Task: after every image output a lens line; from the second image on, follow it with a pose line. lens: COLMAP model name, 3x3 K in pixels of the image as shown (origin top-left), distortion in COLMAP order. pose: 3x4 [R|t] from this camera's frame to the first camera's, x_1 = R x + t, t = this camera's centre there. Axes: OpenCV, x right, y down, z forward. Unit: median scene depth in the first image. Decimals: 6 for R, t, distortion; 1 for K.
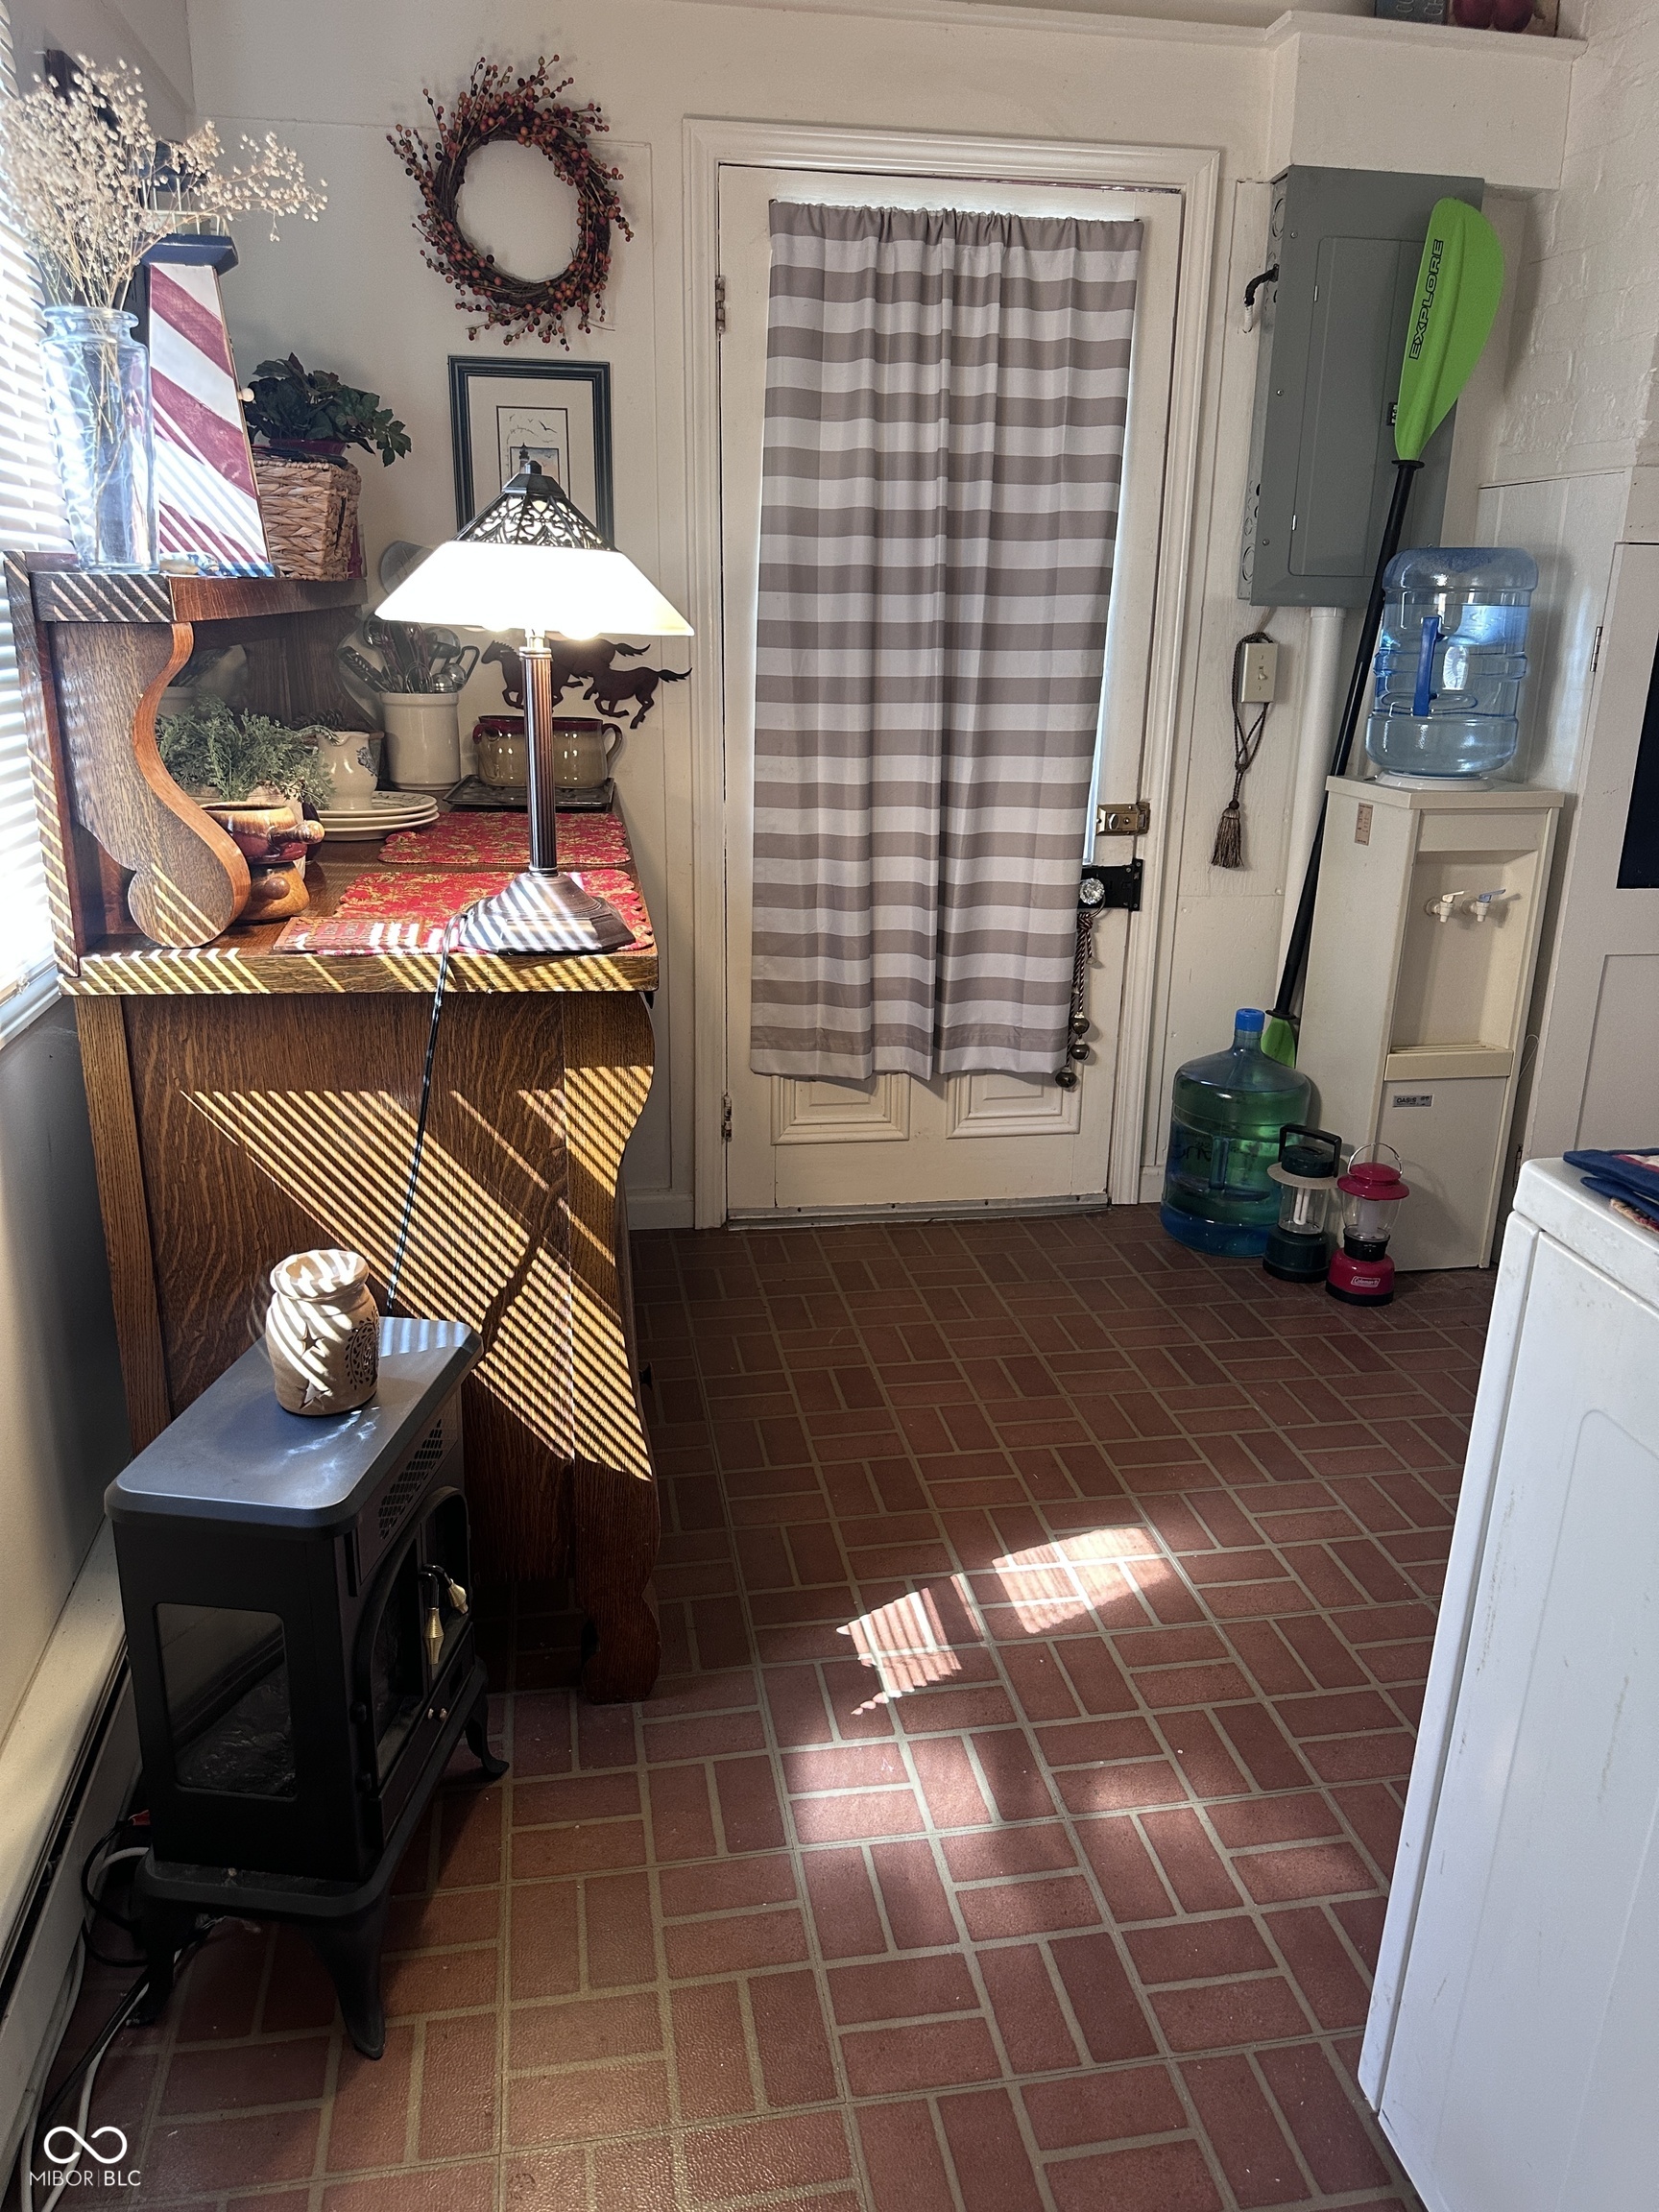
lens RADIAL K [[1534.1, 0, 829.5], [0, 1534.1, 1106.0], [0, 0, 1]] dist [0.156654, -0.329329]
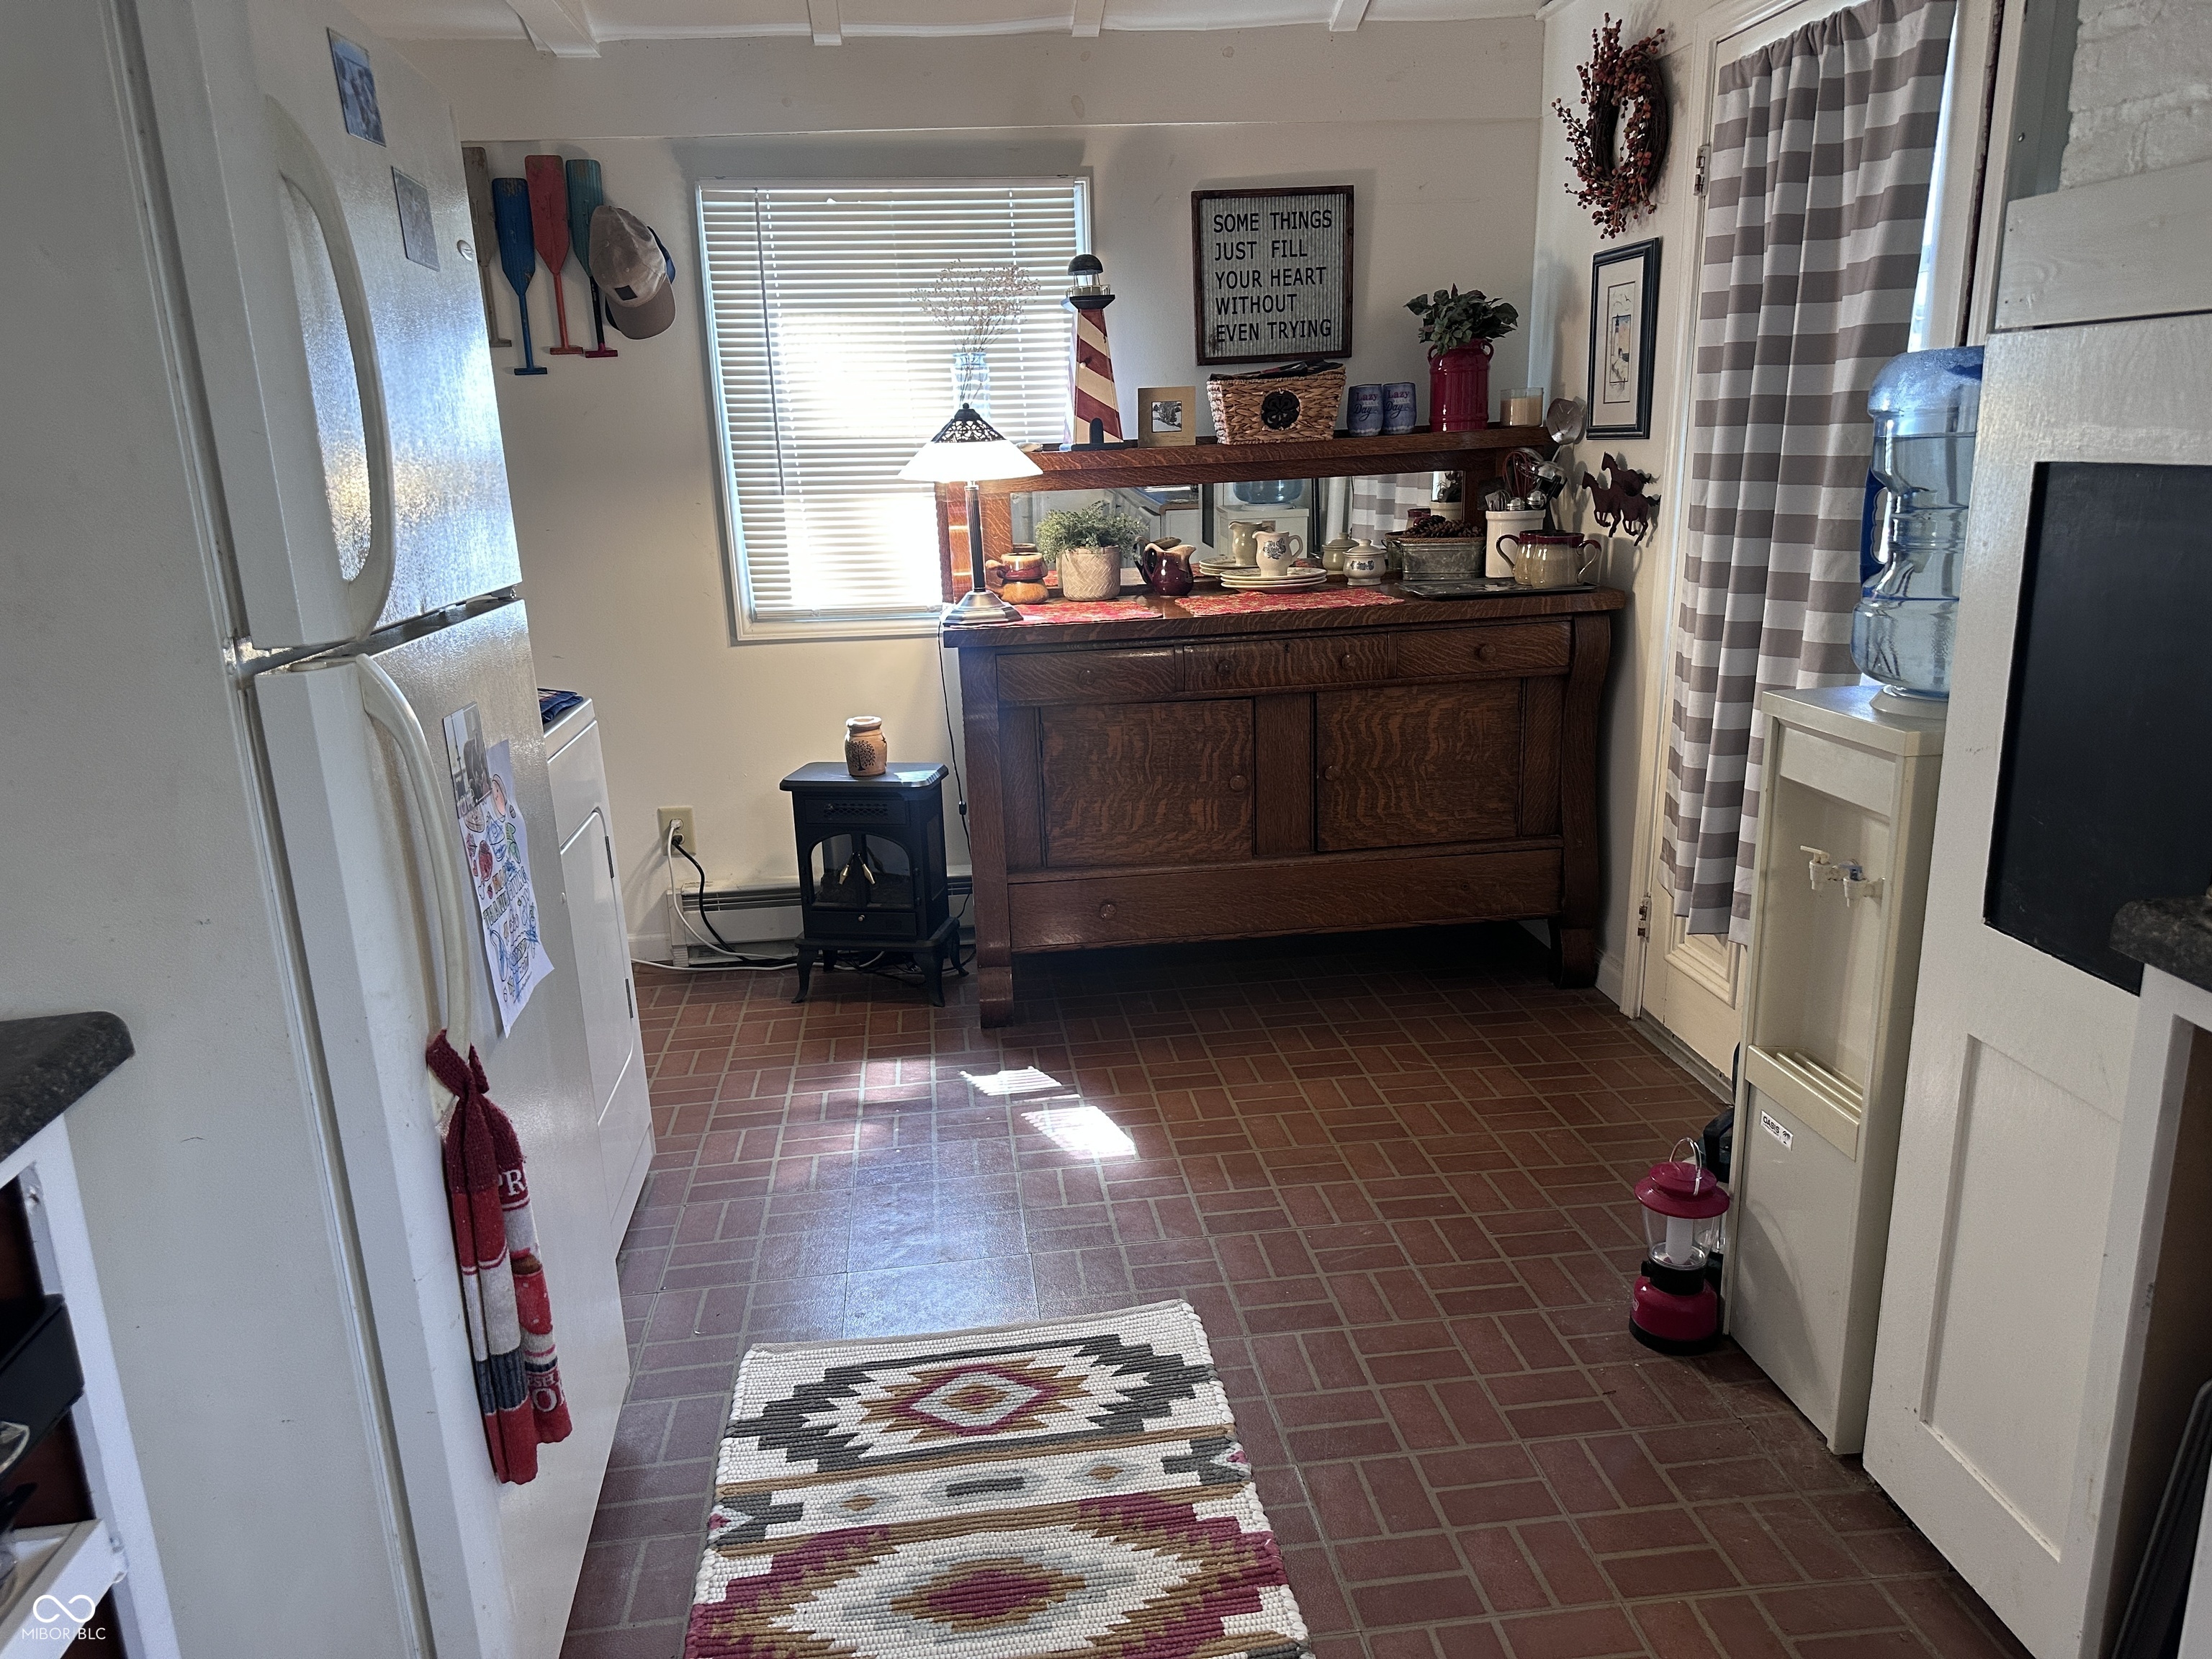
lens RADIAL K [[1534.1, 0, 1087.8], [0, 1534.1, 826.7], [0, 0, 1]] dist [0.156654, -0.329329]
pose [[-0.062787, 0.233754, -0.970266, 1.125516], [-0.271013, 0.931661, 0.241991, -0.233616], [0.960526, 0.278148, 0.004854, 0.711761]]
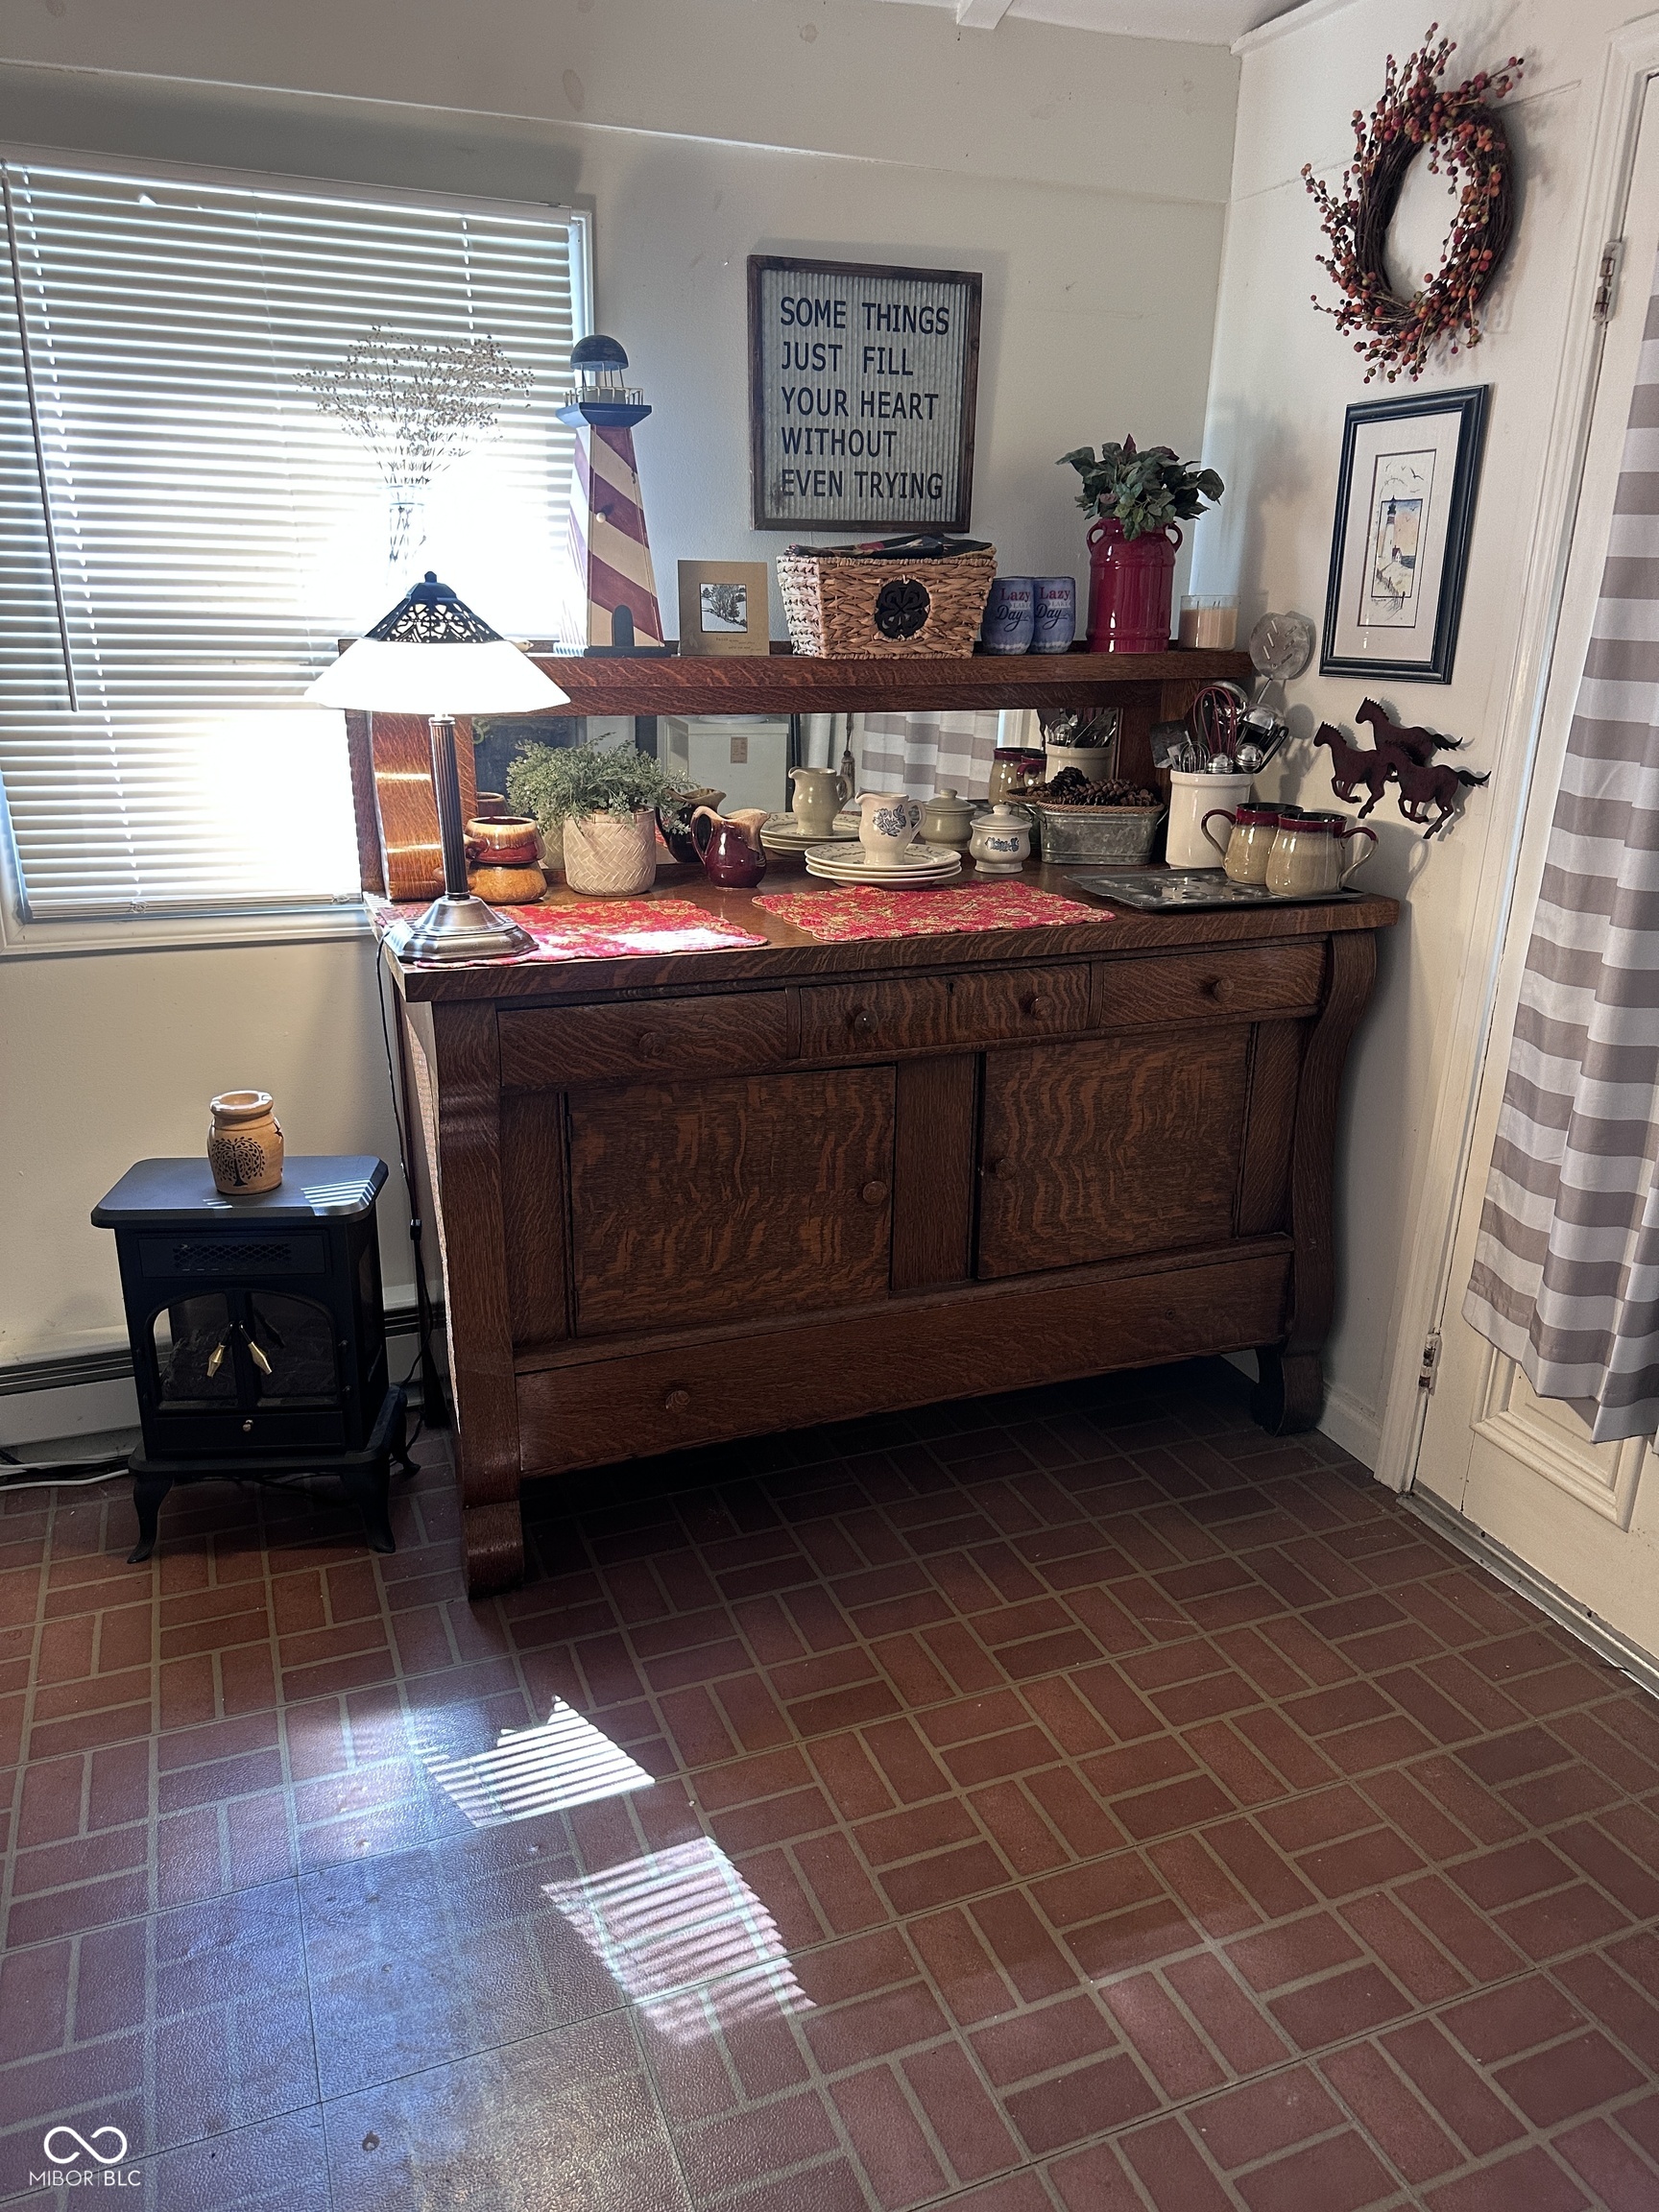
lens RADIAL K [[1534.1, 0, 829.5], [0, 1534.1, 1106.0], [0, 0, 1]] dist [0.156654, -0.329329]
pose [[0.201577, 0.295193, -0.933931, 0.625481], [-0.310340, 0.923626, 0.224952, -0.214713], [0.929008, 0.244491, 0.277792, 0.562522]]
